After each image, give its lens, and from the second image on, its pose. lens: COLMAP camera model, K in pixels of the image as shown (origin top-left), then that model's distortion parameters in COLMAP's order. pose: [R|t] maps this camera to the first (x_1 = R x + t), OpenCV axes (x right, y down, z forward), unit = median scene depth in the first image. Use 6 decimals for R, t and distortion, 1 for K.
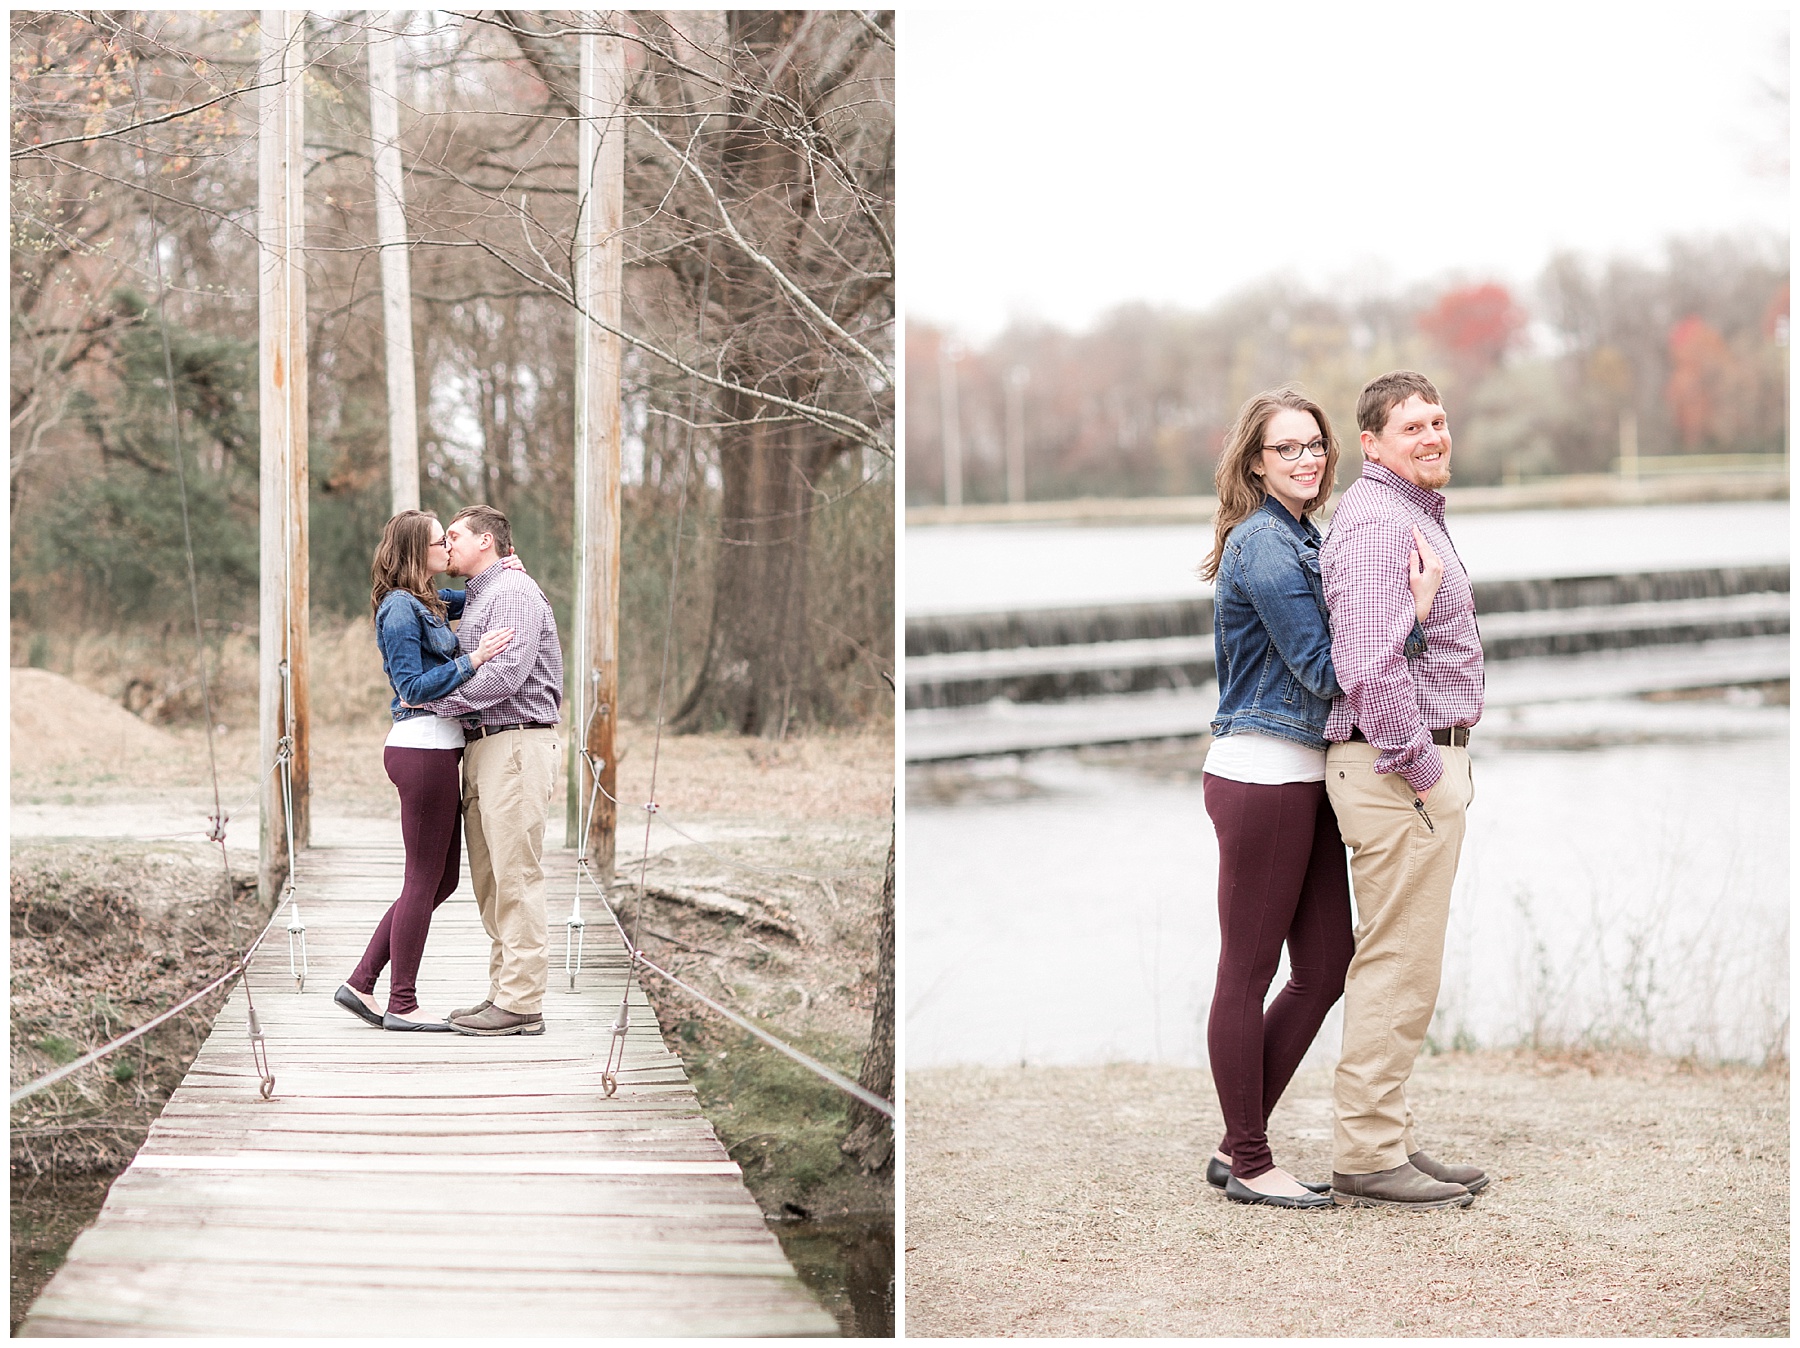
lens RADIAL K [[4283.2, 0, 900.0], [0, 4283.2, 674.0], [0, 0, 1]] dist [0.994583, -46.485749]
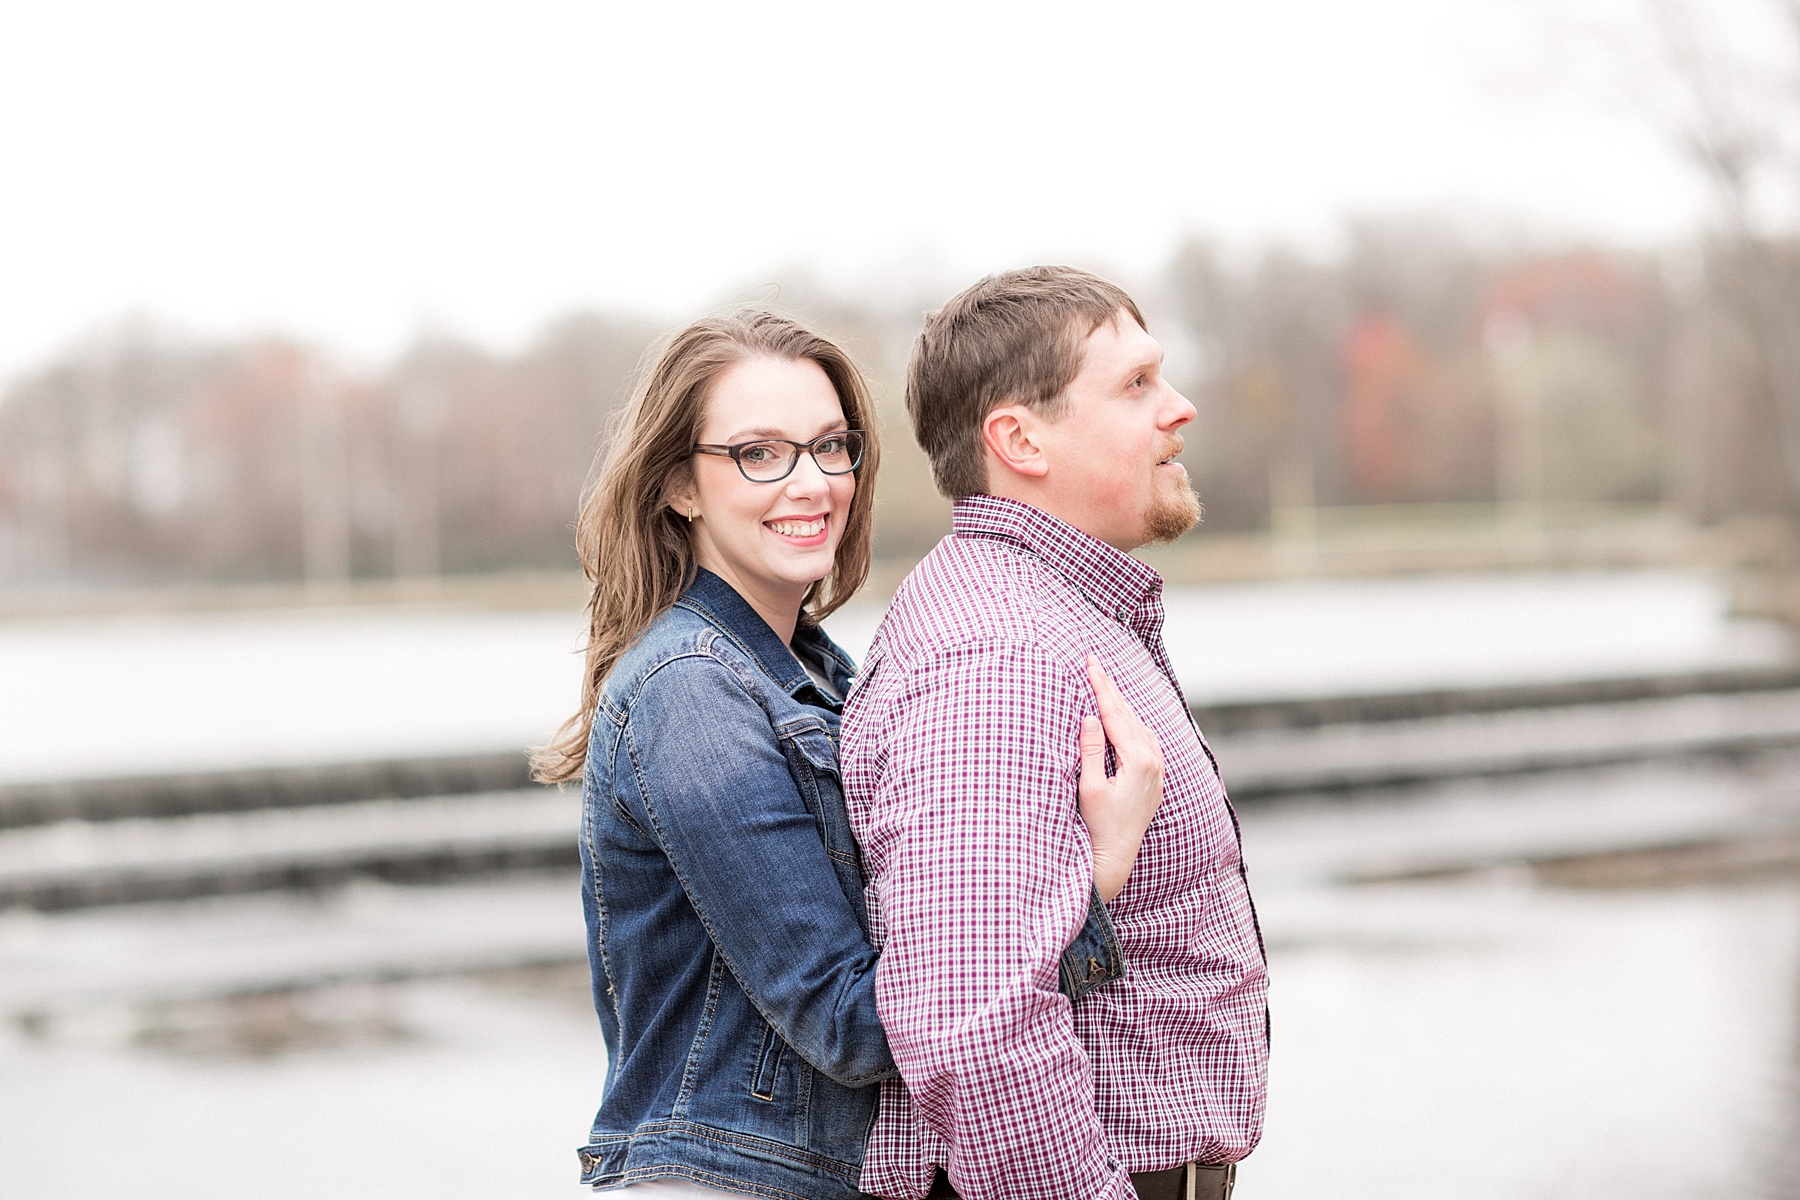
lens RADIAL K [[4422.3, 0, 900.0], [0, 4422.3, 600.0], [0, 0, 1]] dist [-0.234520, -0.395491]
pose [[0.993986, -0.000228, 0.109511, 0.058680], [0.004239, 0.999328, -0.036397, -0.024232], [-0.109430, 0.036642, 0.993319, 0.598795]]
